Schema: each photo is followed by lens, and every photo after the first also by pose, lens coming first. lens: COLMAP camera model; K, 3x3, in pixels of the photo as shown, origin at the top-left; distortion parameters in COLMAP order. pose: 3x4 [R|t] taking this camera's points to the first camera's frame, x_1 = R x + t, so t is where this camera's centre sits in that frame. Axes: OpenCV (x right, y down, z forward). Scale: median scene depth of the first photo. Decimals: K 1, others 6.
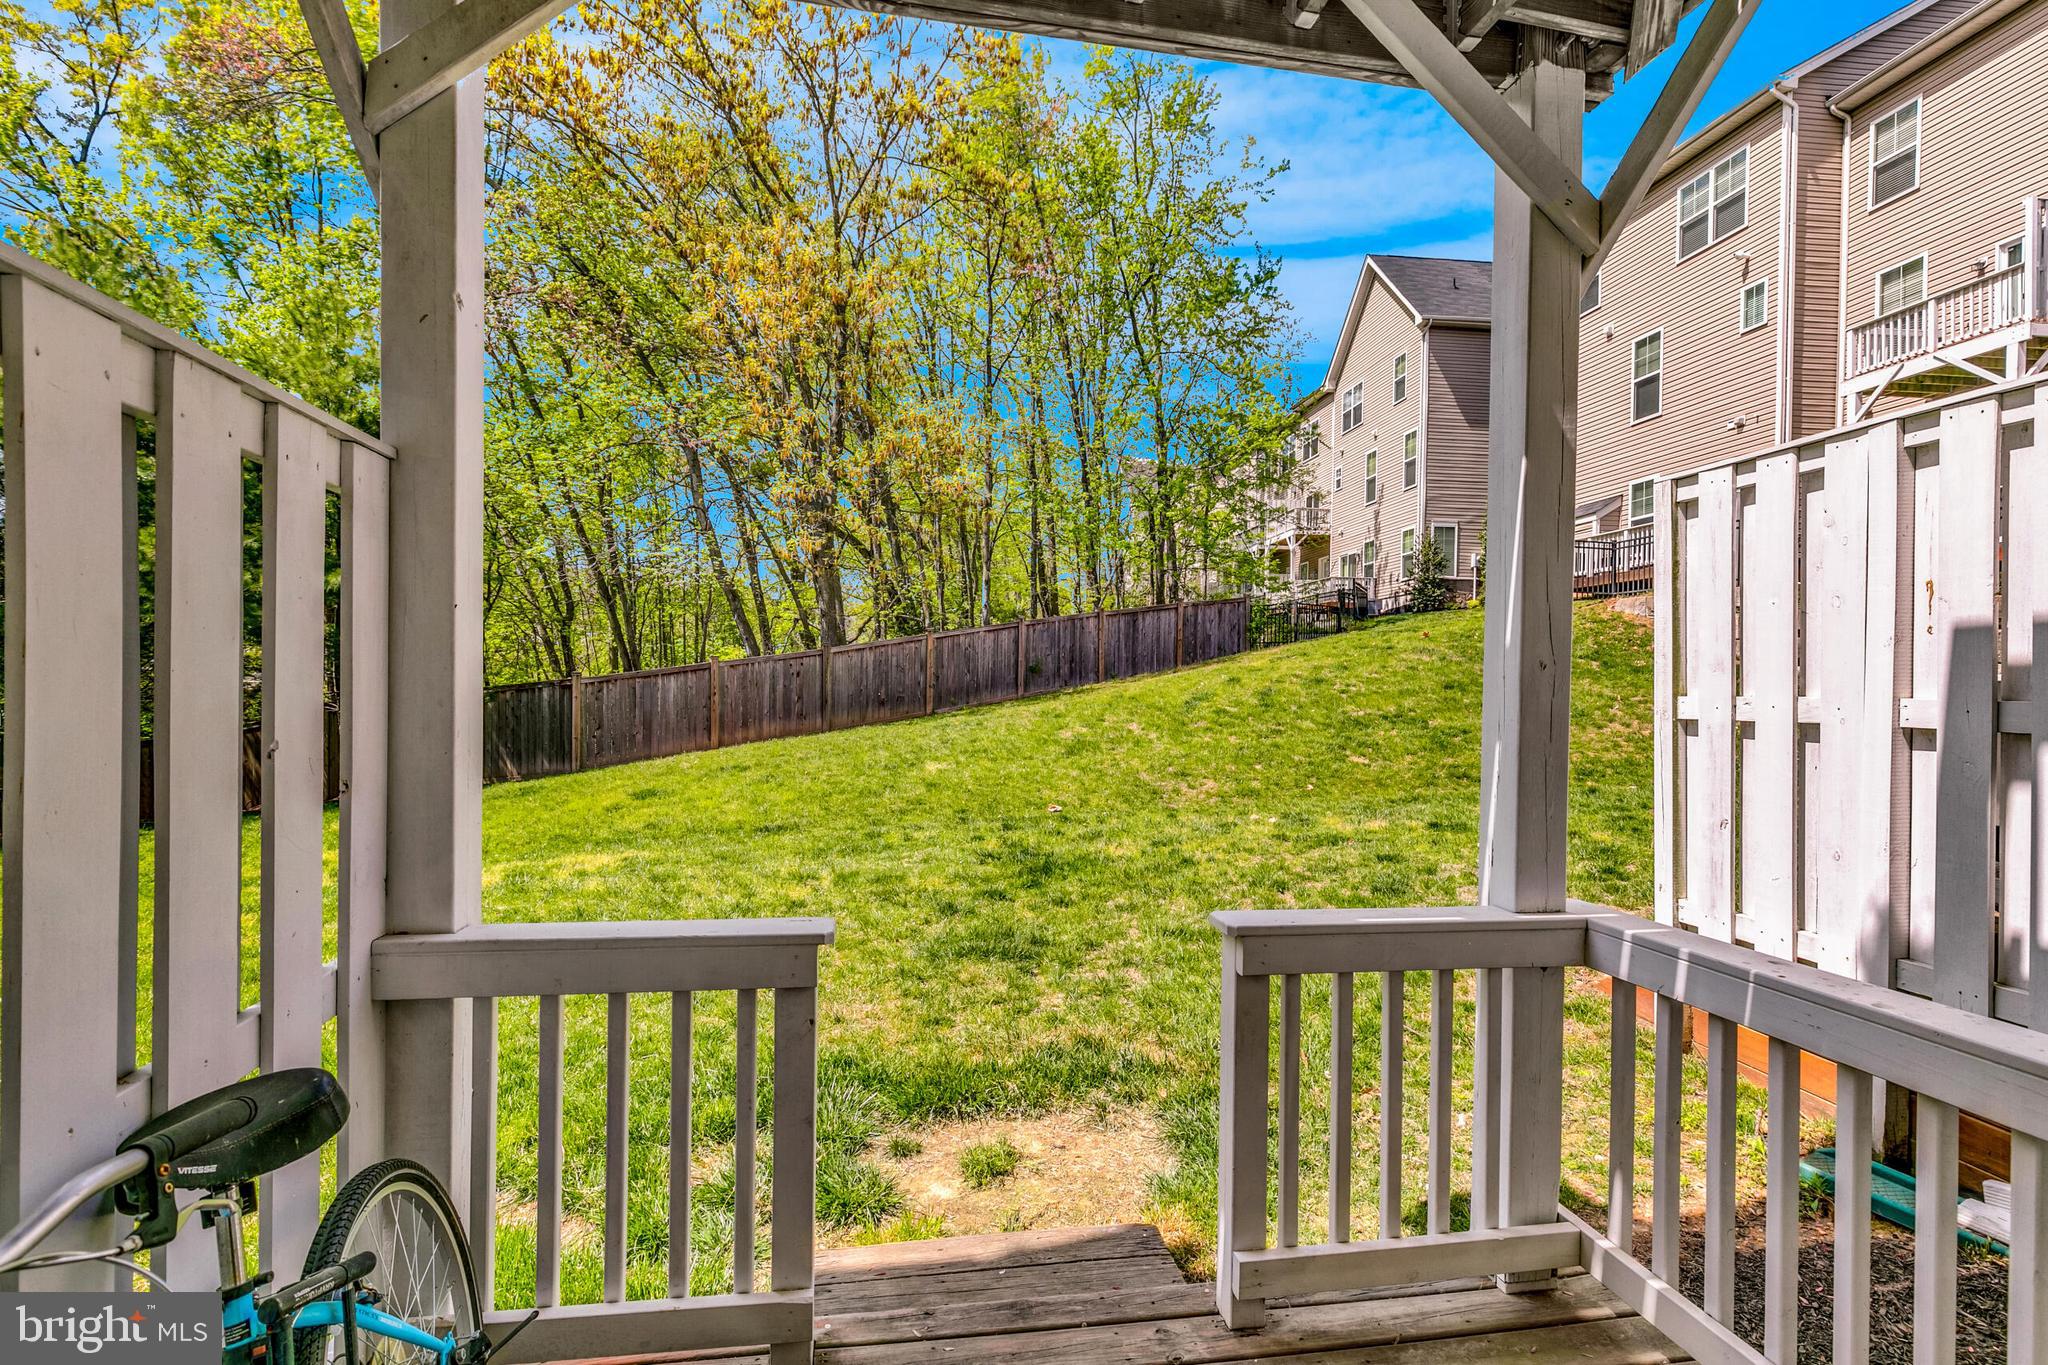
lens RADIAL K [[938.2, 0, 1002.3], [0, 938.2, 720.1], [0, 0, 1]] dist [0.005079, 0.000114]
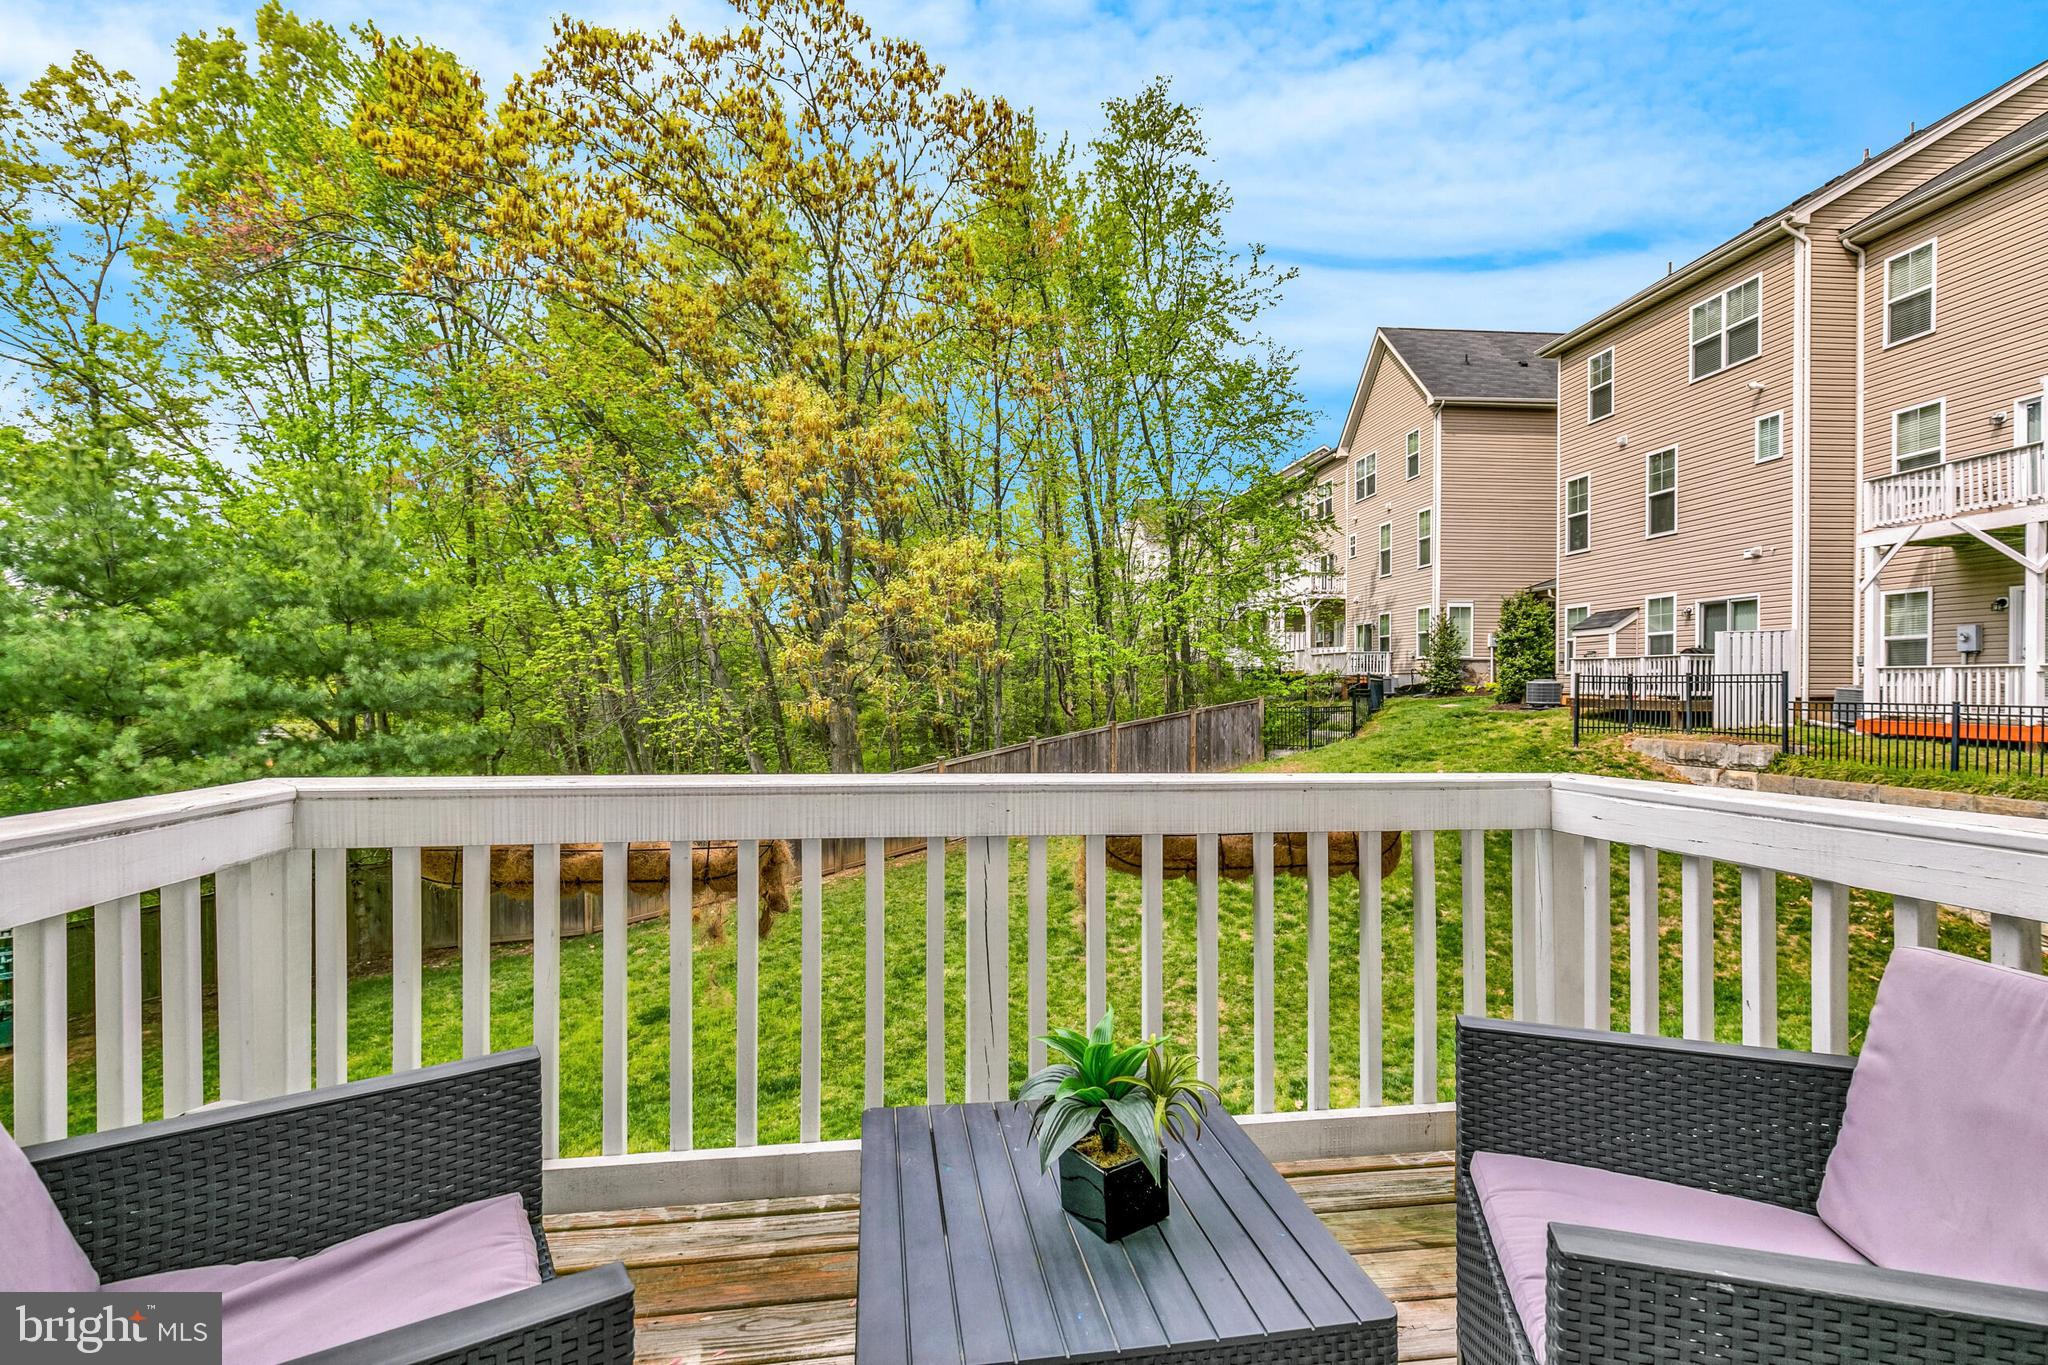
lens RADIAL K [[938.2, 0, 1013.2], [0, 938.2, 693.6], [0, 0, 1]] dist [0.005079, 0.000114]
pose [[0.999832, -0.014765, -0.010842, 0.011740], [0.014765, 0.999891, -0.000103, -0.177216], [0.010842, -0.000057, 0.999941, 0.003828]]
